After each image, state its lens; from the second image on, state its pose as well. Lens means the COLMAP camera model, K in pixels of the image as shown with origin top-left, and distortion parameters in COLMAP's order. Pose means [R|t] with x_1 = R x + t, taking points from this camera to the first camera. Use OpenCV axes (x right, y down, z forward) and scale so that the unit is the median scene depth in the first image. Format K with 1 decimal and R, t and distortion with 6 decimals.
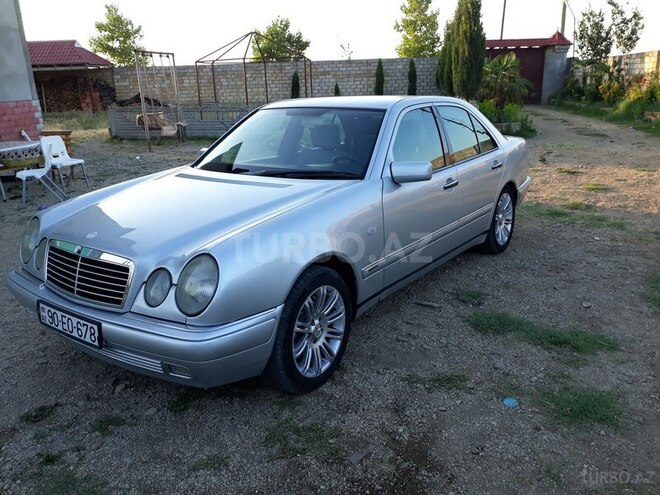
lens RADIAL K [[533.1, 0, 330.0], [0, 533.1, 247.5], [0, 0, 1]] dist [0.000377, -0.008408]
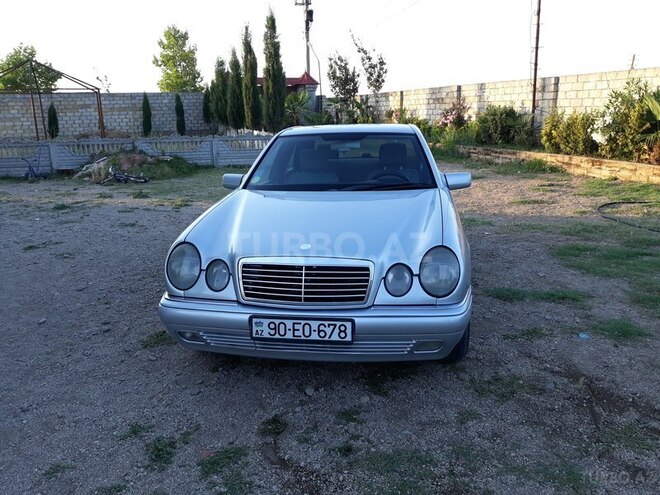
lens RADIAL K [[533.1, 0, 330.0], [0, 533.1, 247.5], [0, 0, 1]] dist [0.000377, -0.008408]
pose [[0.896126, -0.100894, 0.432180, -0.136359], [0.127010, 0.991388, -0.031912, 0.003388], [-0.425238, 0.083489, 0.901223, 0.001150]]
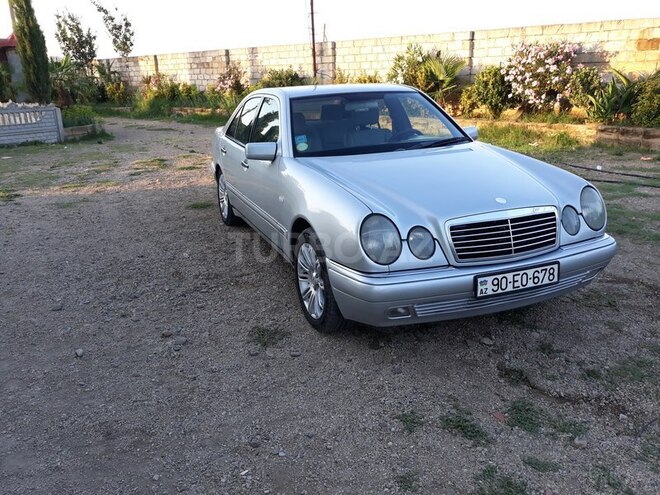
lens RADIAL K [[525.3, 0, 328.9], [0, 525.3, 255.7], [0, 0, 1]] dist [-0.006969, -0.001225]
pose [[0.572136, -0.263471, 0.776687, -0.238930], [0.254988, 0.957208, 0.136875, -0.023794], [-0.779513, 0.119735, 0.614835, 0.097899]]
